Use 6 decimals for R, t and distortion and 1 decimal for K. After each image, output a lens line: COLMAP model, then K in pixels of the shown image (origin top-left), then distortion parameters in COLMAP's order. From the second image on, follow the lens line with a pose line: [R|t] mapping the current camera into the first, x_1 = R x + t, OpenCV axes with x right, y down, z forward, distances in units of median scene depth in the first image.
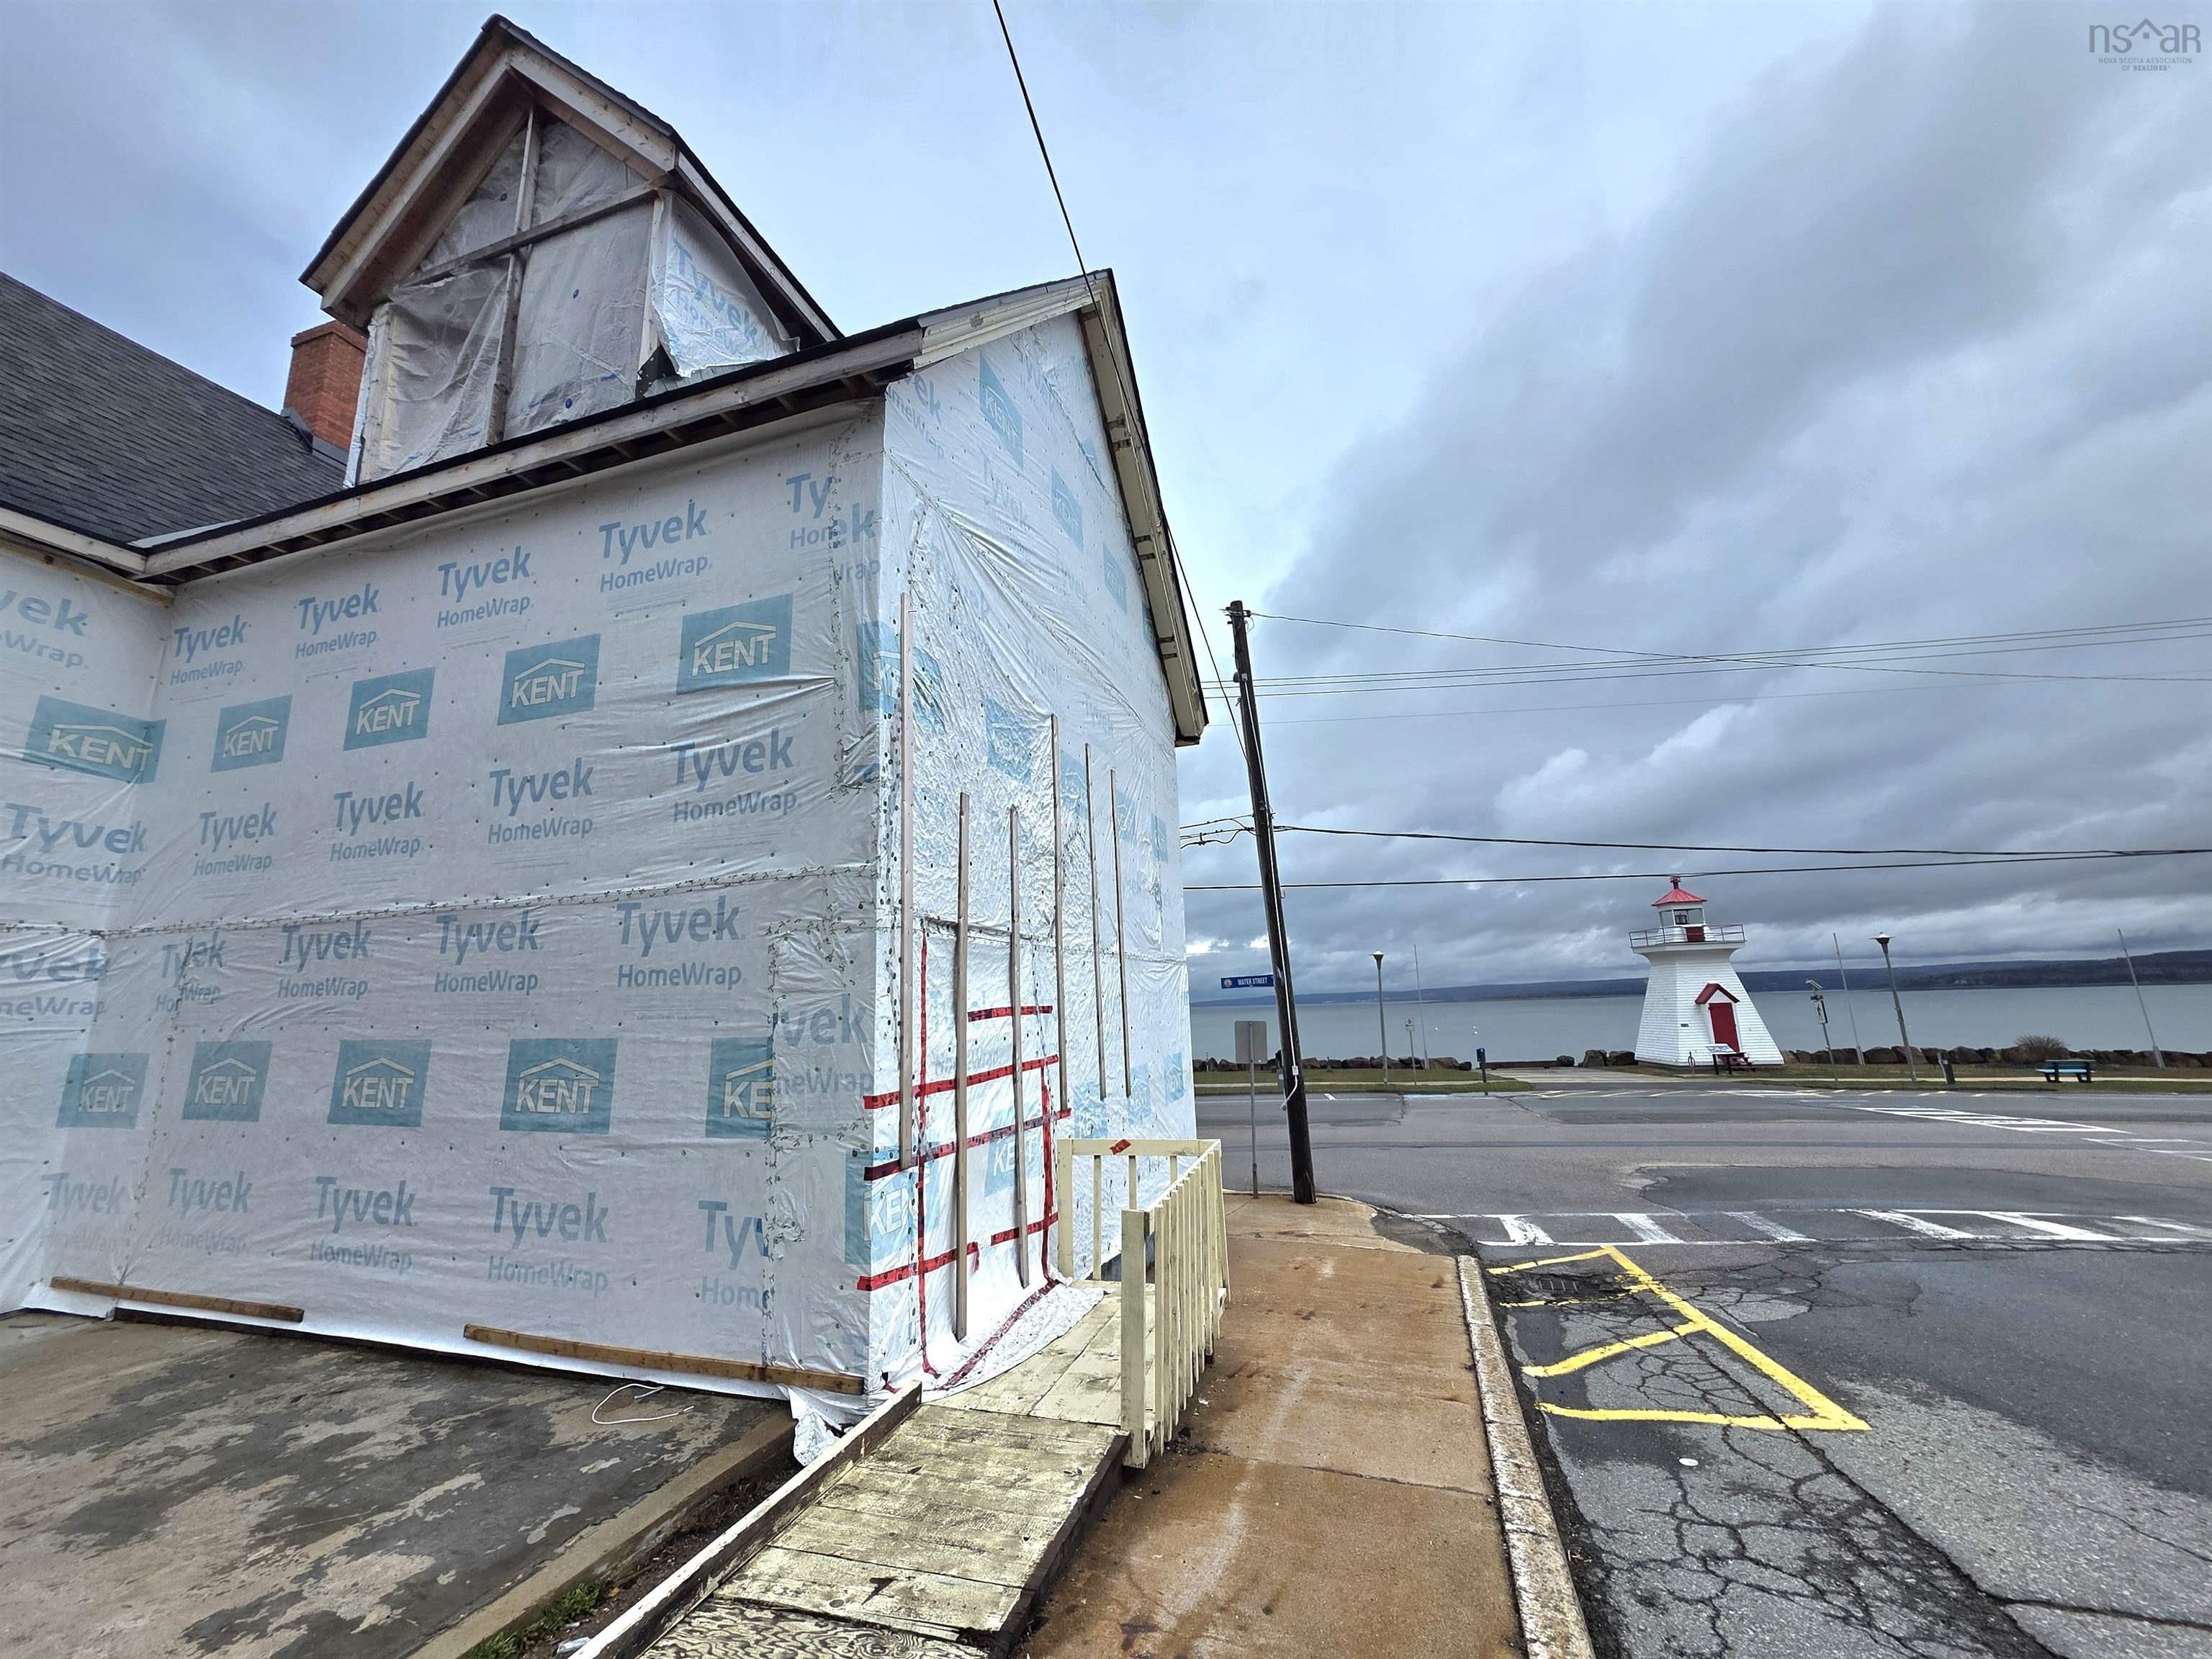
lens RADIAL K [[873.4, 0, 1098.5], [0, 873.4, 825.3], [0, 0, 1]] dist [0.003431, 0.000139]
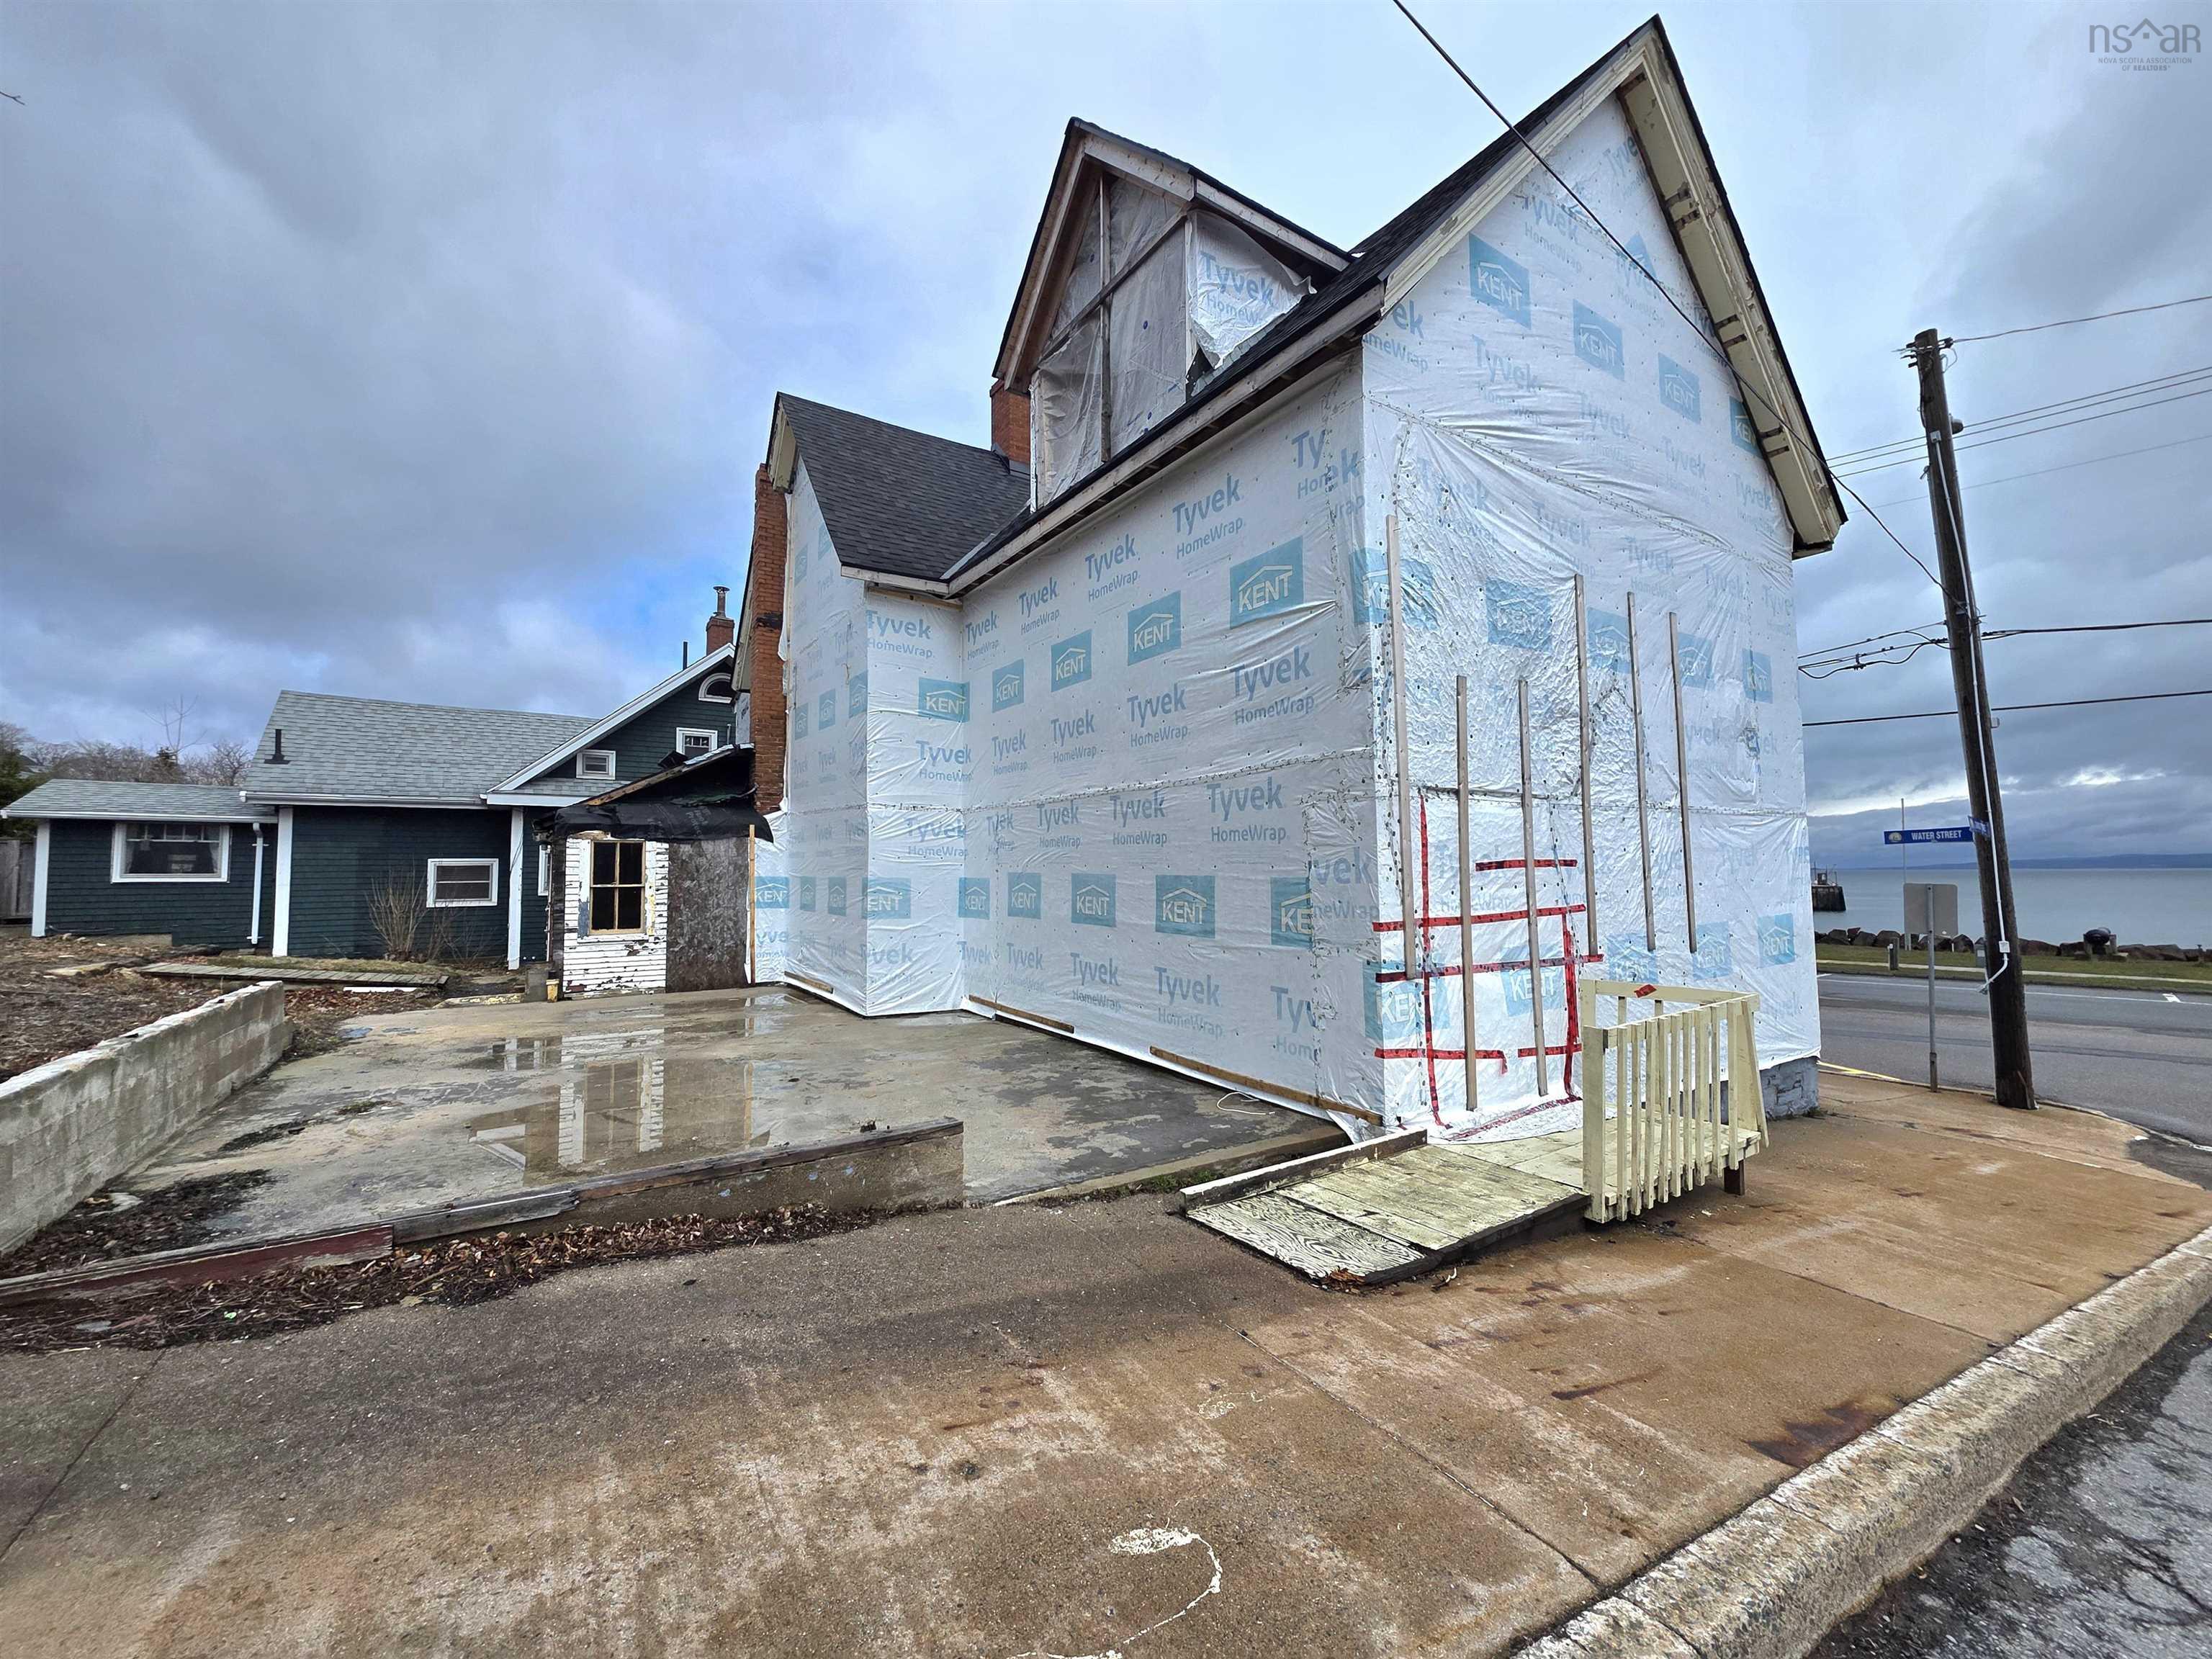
lens RADIAL K [[873.4, 0, 1098.5], [0, 873.4, 825.3], [0, 0, 1]] dist [0.003431, 0.000139]
pose [[0.782064, -0.010550, -0.623109, 0.193263], [0.112590, 0.985796, 0.124620, -0.041079], [0.612943, -0.167616, 0.772143, -0.215882]]
